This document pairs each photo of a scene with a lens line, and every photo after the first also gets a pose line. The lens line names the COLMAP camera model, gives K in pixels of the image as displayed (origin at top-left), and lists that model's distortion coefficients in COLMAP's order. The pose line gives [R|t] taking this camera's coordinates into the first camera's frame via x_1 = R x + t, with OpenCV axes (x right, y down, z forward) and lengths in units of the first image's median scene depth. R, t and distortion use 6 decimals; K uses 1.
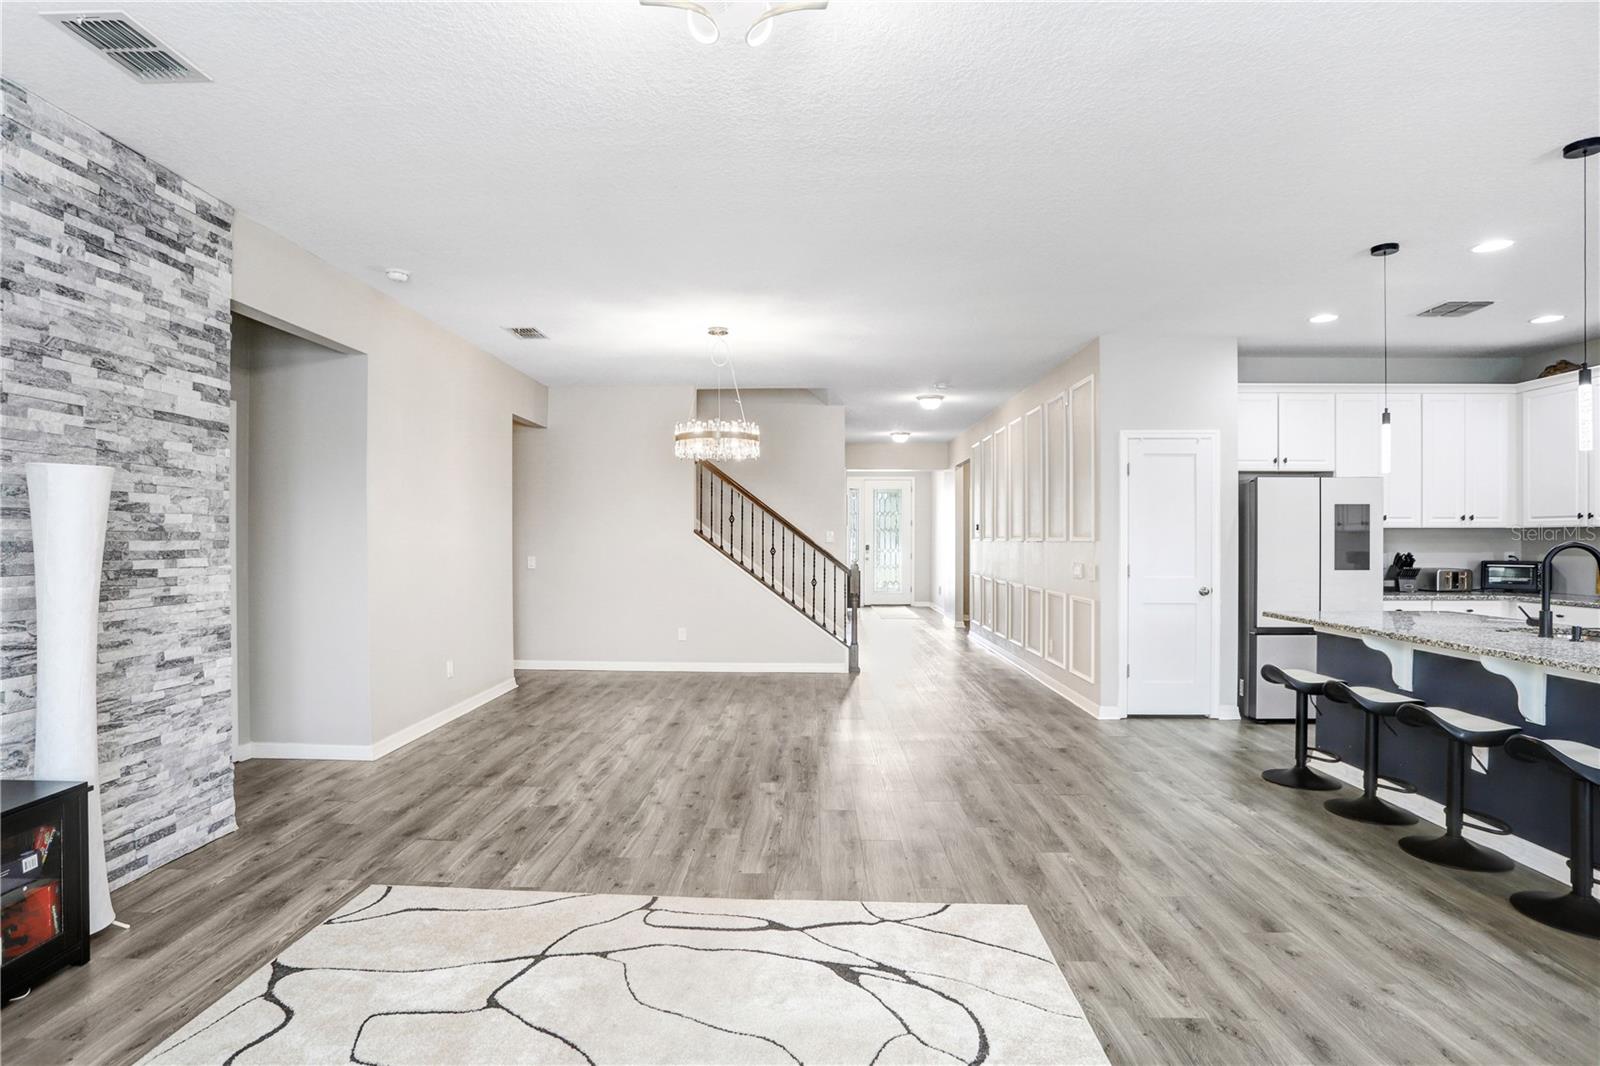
lens RADIAL K [[824.3, 0, 775.9], [0, 824.3, 539.7], [0, 0, 1]] dist [-0.058858, 0.034267]
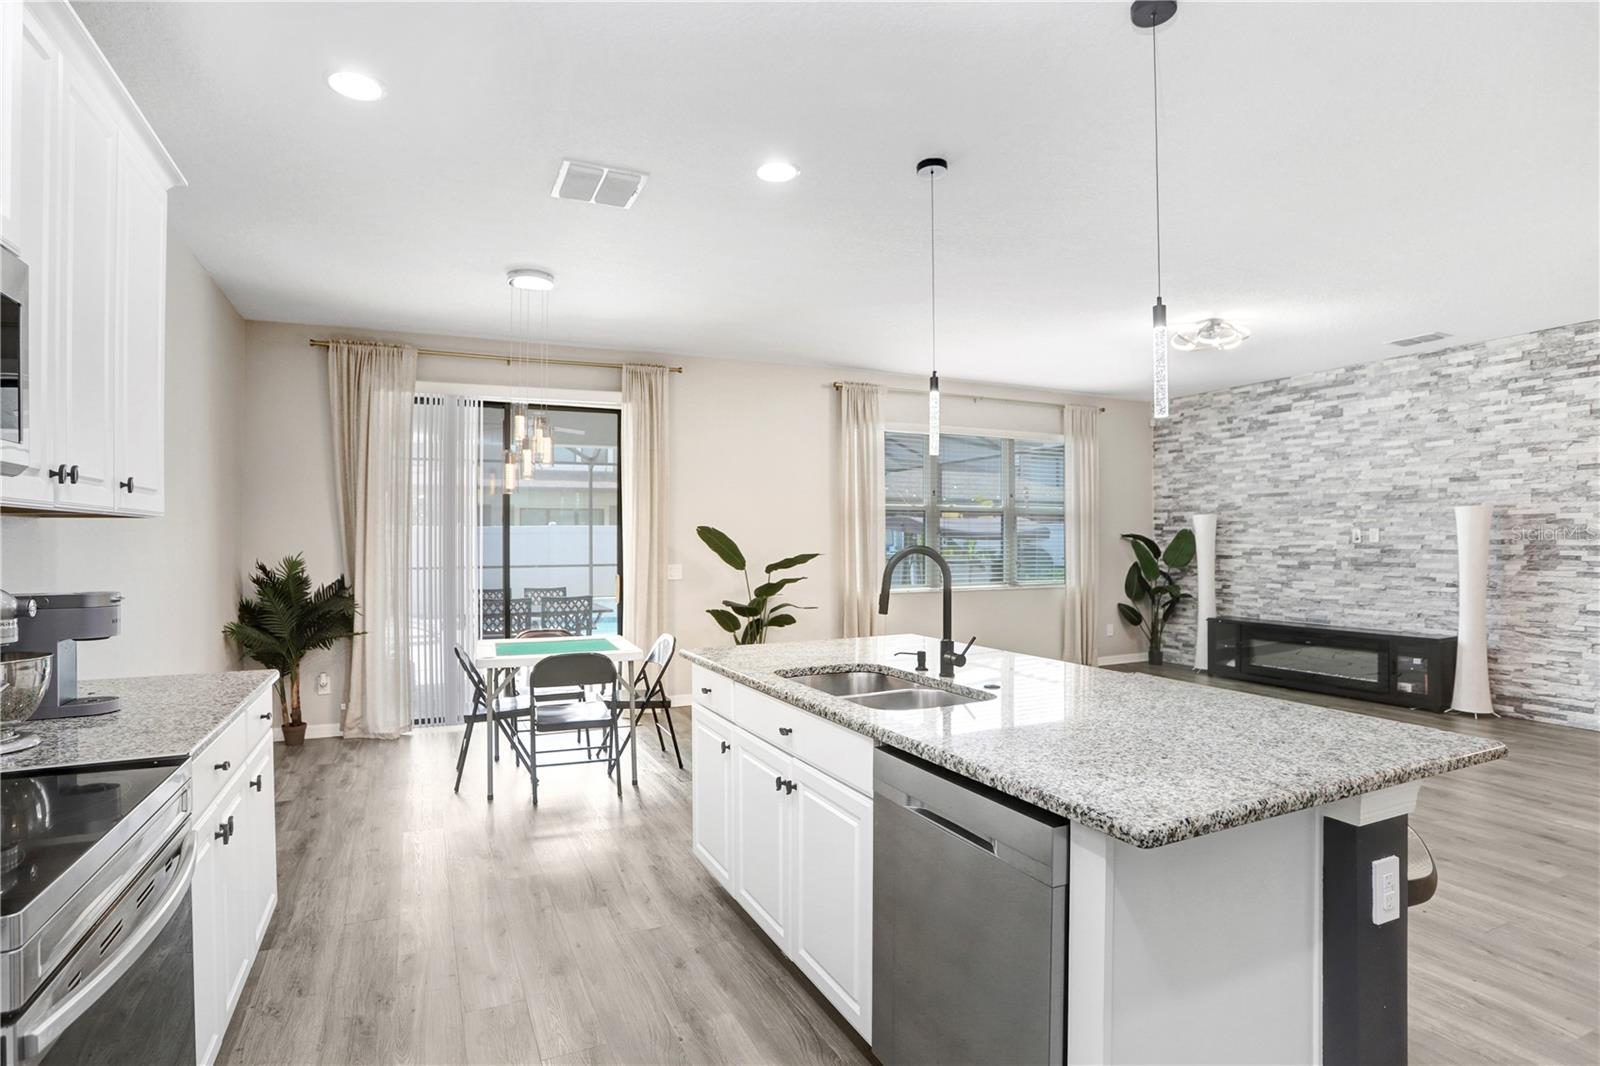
lens RADIAL K [[809.7, 0, 787.3], [0, 809.7, 546.9], [0, 0, 1]] dist [-0.074635, 0.033308]
pose [[-0.893962, 0.006692, -0.448093, 1.529334], [0.002161, 0.999941, 0.010622, -0.004476], [0.448138, 0.008527, -0.893924, 1.751593]]
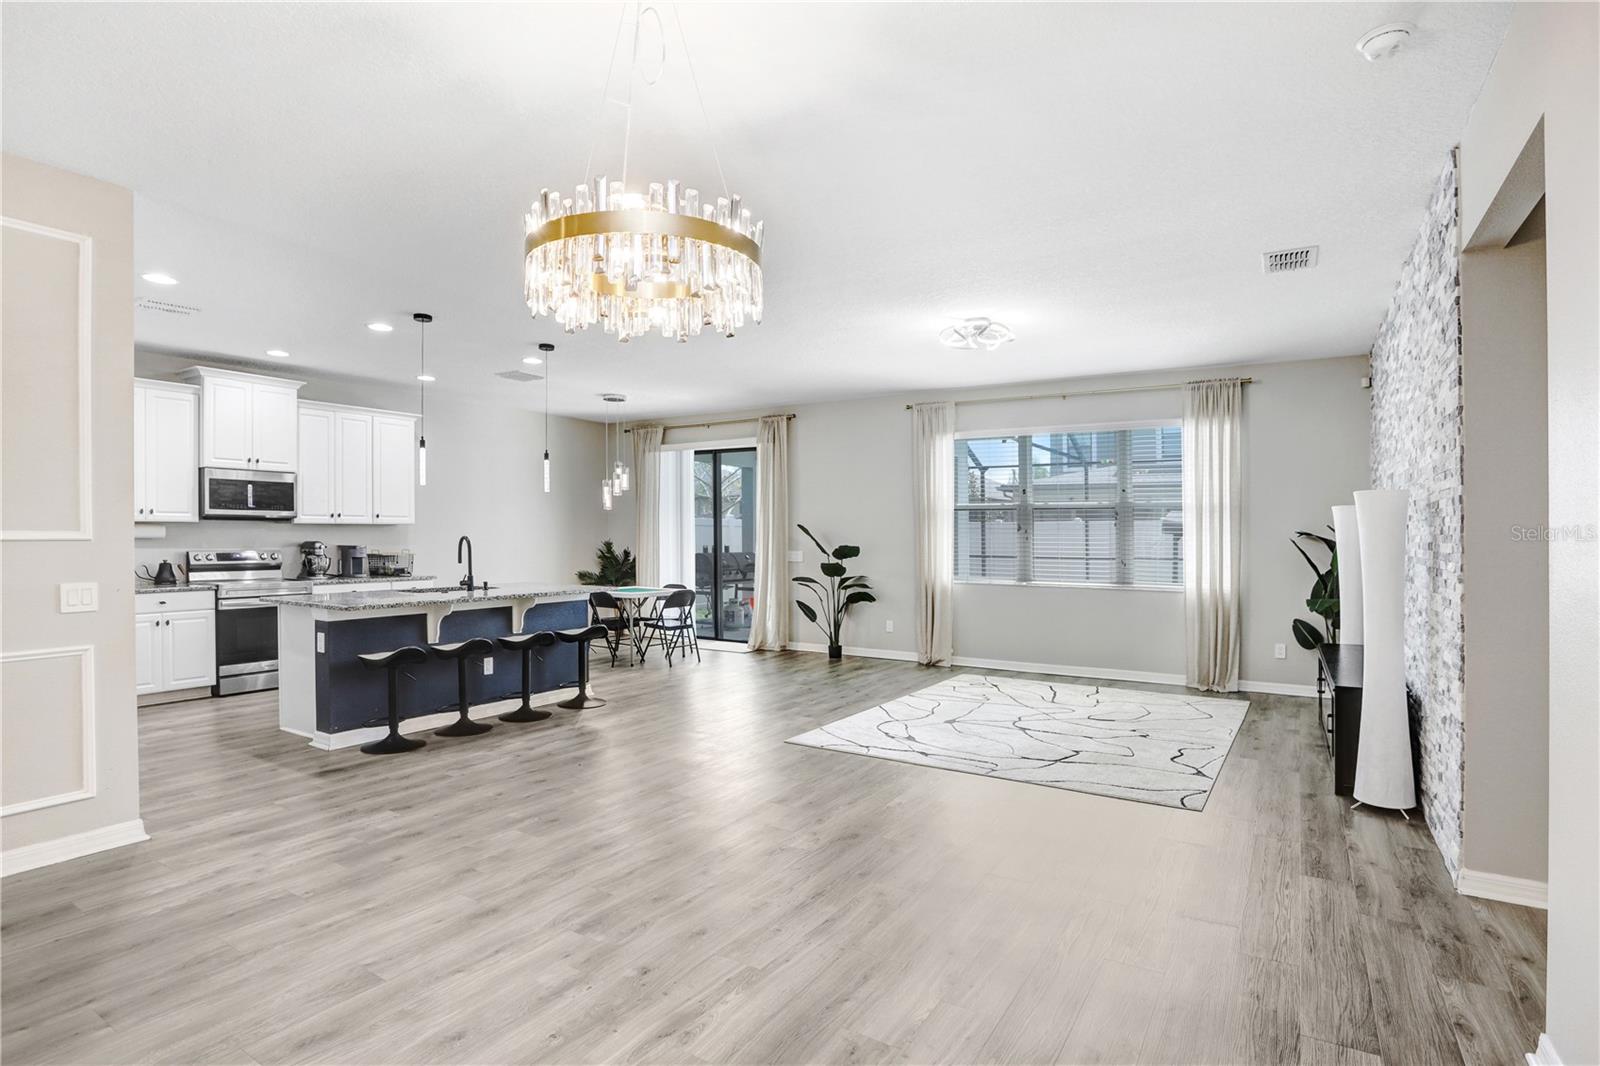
lens RADIAL K [[824.3, 0, 775.9], [0, 824.3, 539.7], [0, 0, 1]] dist [-0.058858, 0.034267]
pose [[-0.858615, -0.009031, 0.512541, -0.562813], [-0.004042, 0.999933, 0.010847, -0.011914], [-0.512605, 0.007242, -0.858594, 2.394684]]
